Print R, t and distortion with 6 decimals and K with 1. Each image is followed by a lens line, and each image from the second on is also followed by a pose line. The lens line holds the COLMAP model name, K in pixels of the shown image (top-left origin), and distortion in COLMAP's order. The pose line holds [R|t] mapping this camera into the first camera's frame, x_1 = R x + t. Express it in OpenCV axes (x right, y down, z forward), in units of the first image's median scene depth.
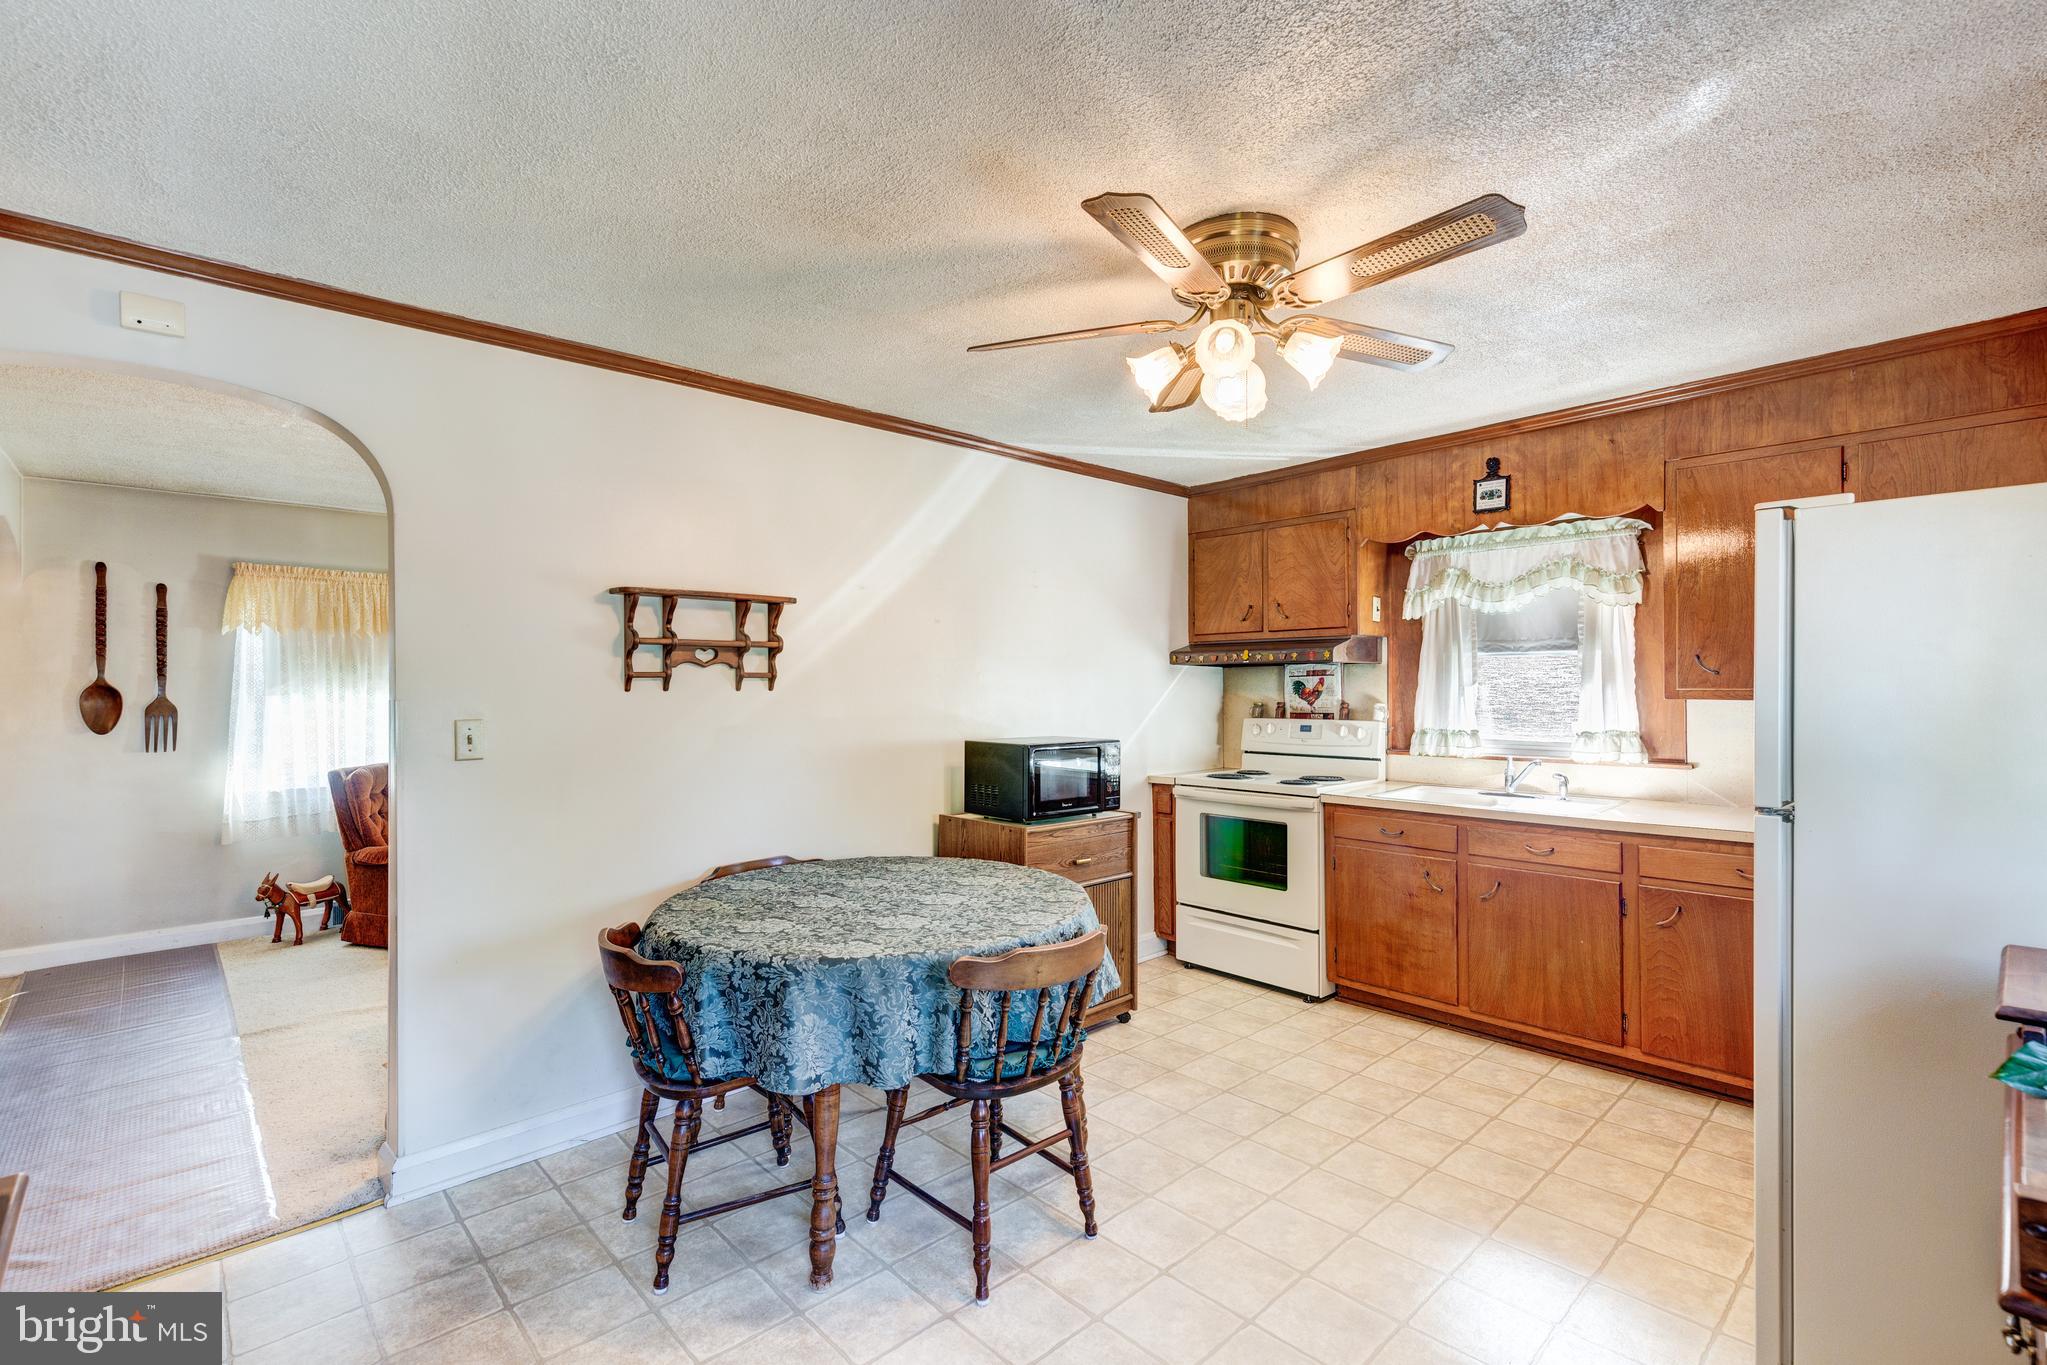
lens RADIAL K [[912.1, 0, 1030.3], [0, 912.1, 685.0], [0, 0, 1]] dist [0.006666, -0.000451]
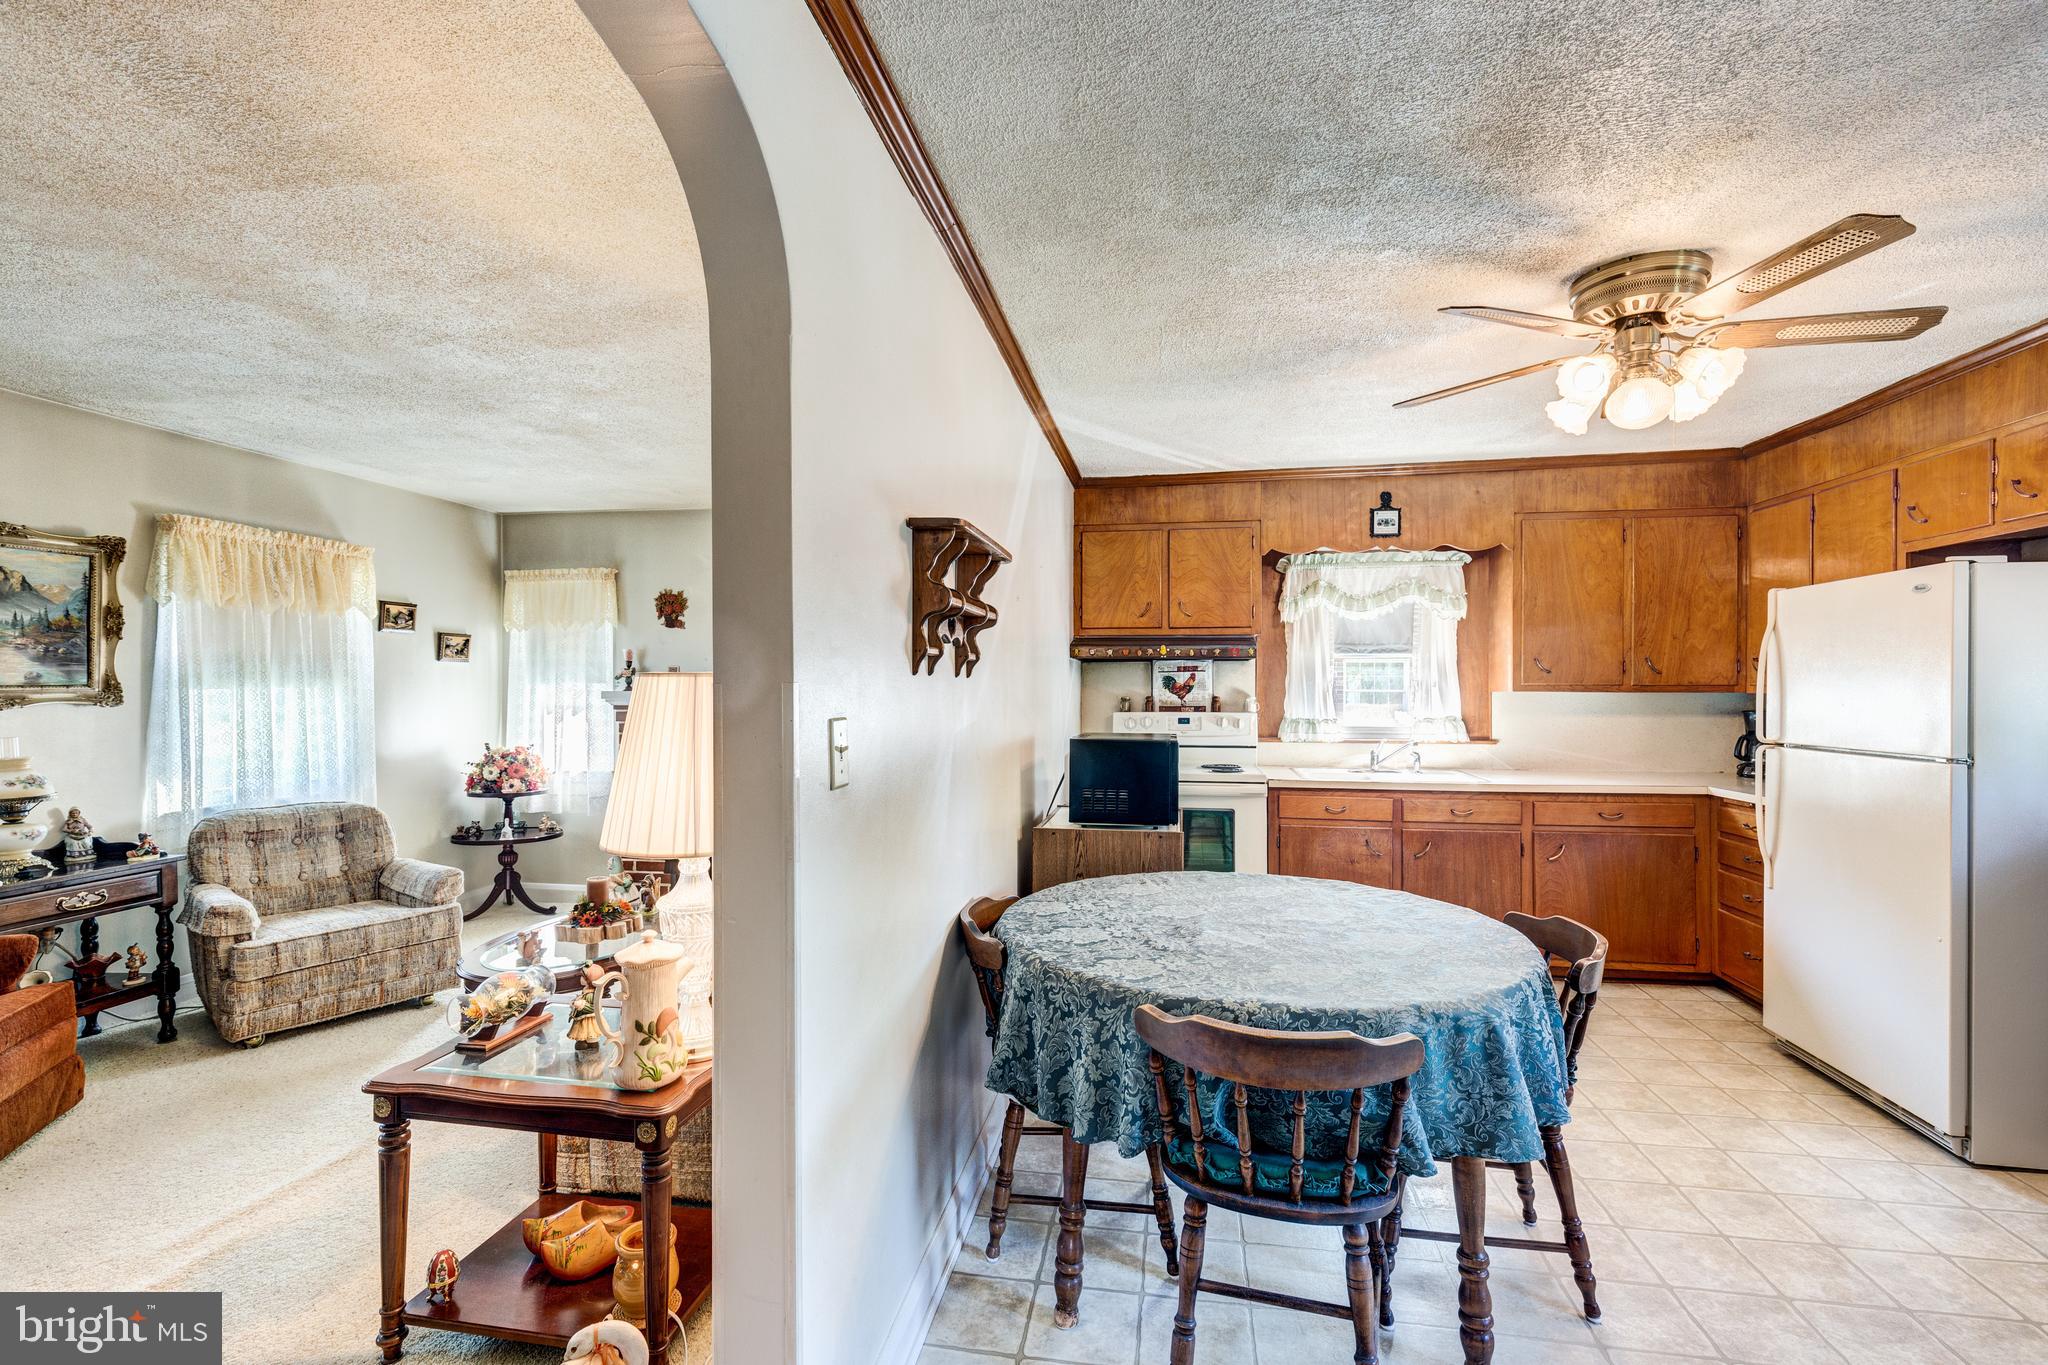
lens RADIAL K [[912.5, 0, 1030.8], [0, 912.5, 685.0], [0, 0, 1]] dist [0.006666, -0.000451]
pose [[0.797216, 0.005485, 0.603669, -0.565528], [-0.005669, 0.999983, -0.001599, 0.010139], [-0.603667, -0.002147, 0.797234, 0.306771]]
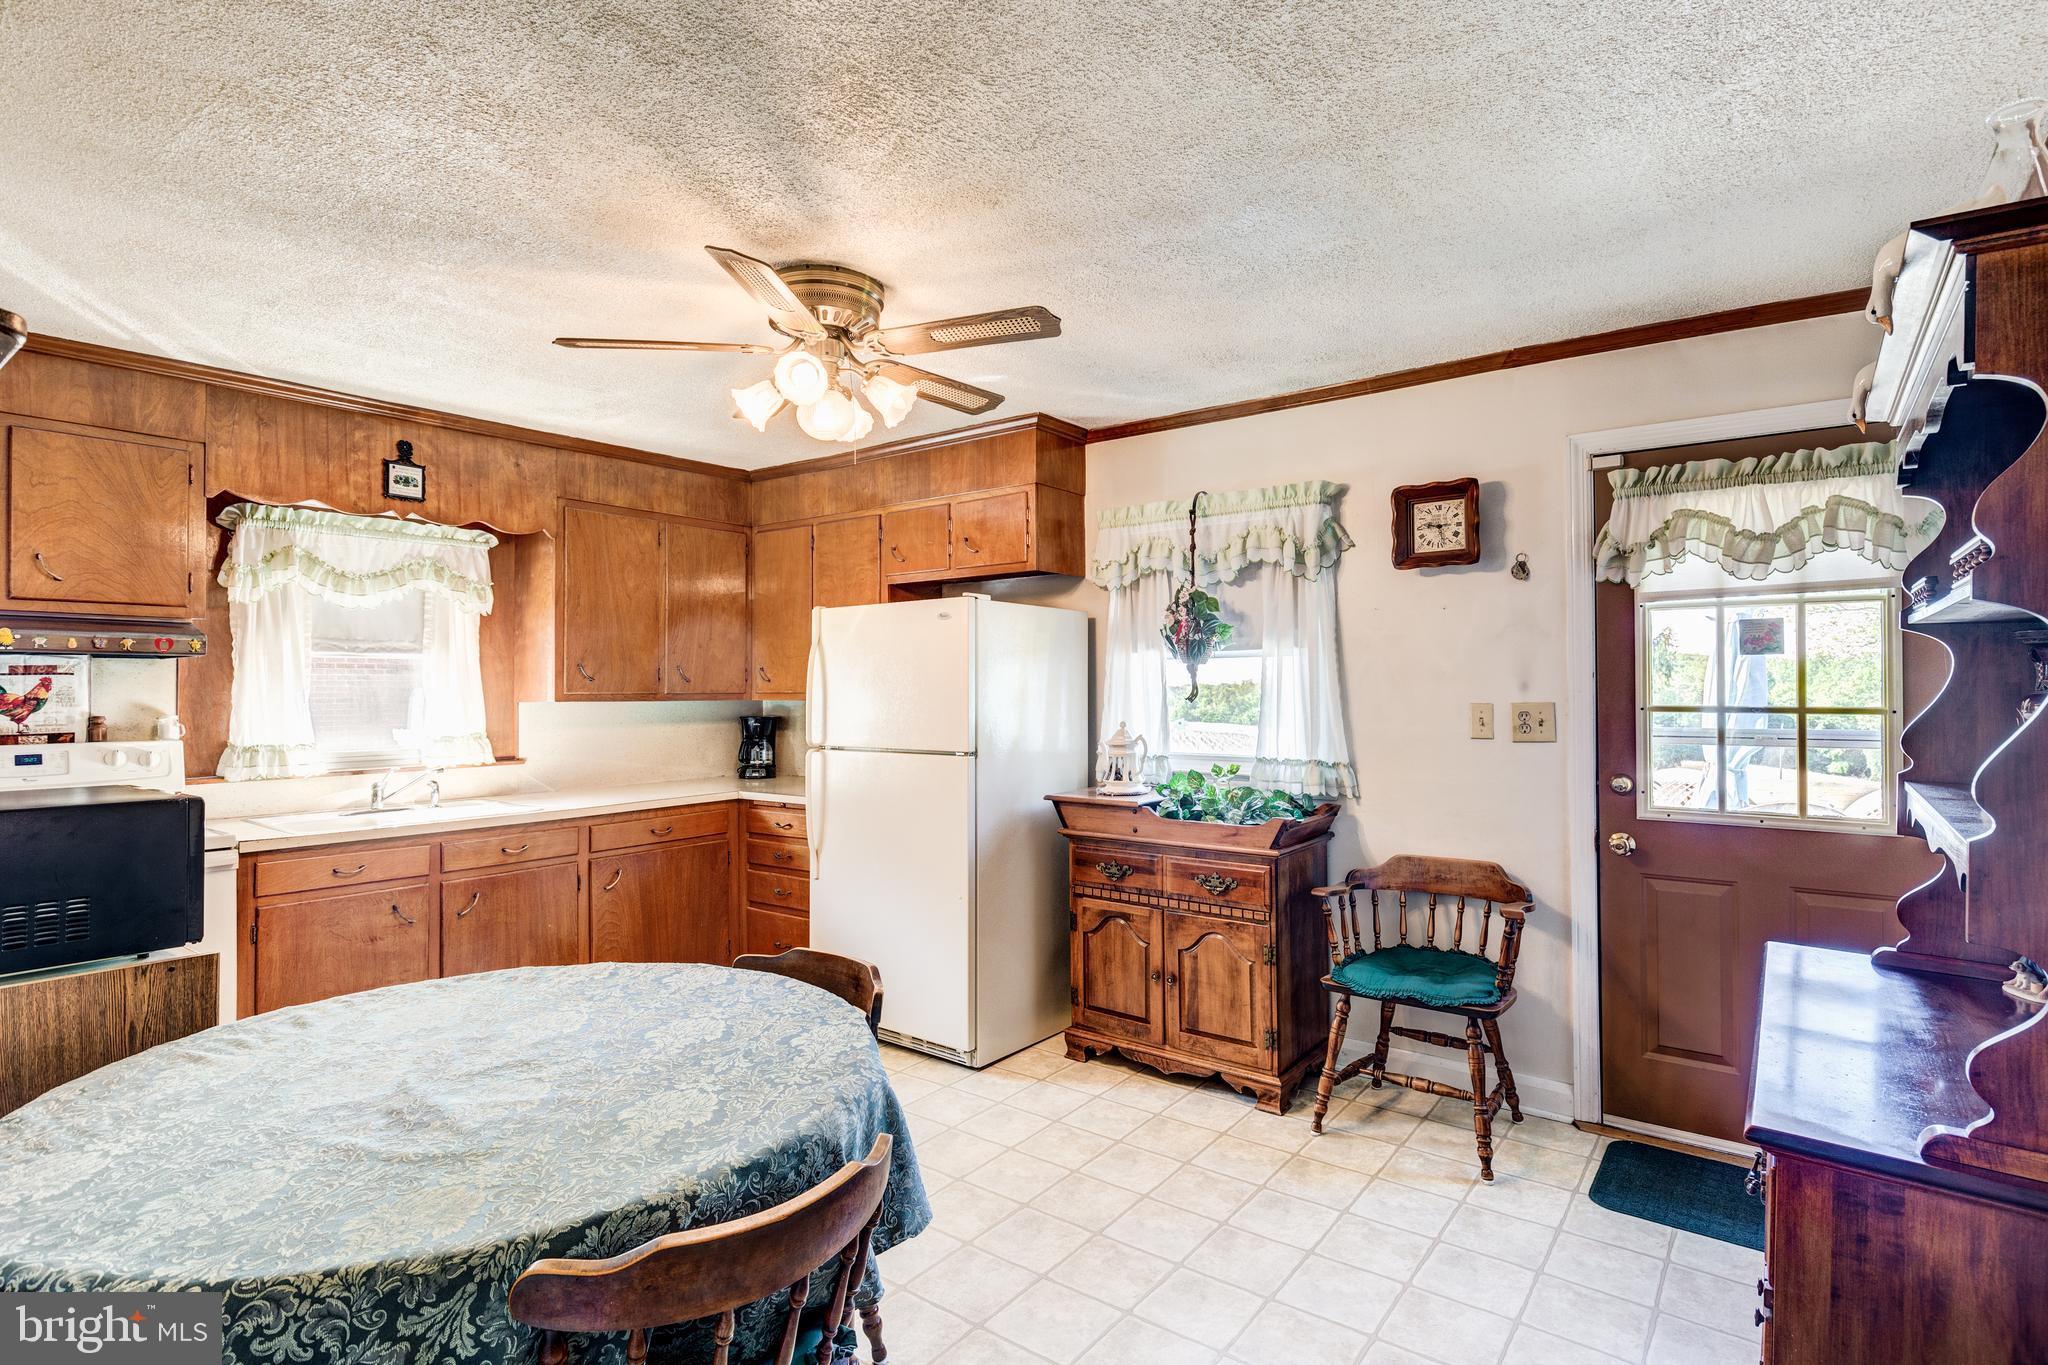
lens RADIAL K [[1012.3, 0, 1015.7], [0, 1012.3, 674.4], [0, 0, 1]] dist [-0.002234, 0.000222]
pose [[-0.154787, 0.018986, 0.987765, -0.556662], [0.002446, 0.999820, -0.018834, 0.005161], [-0.987945, -0.000499, -0.154805, 0.527227]]
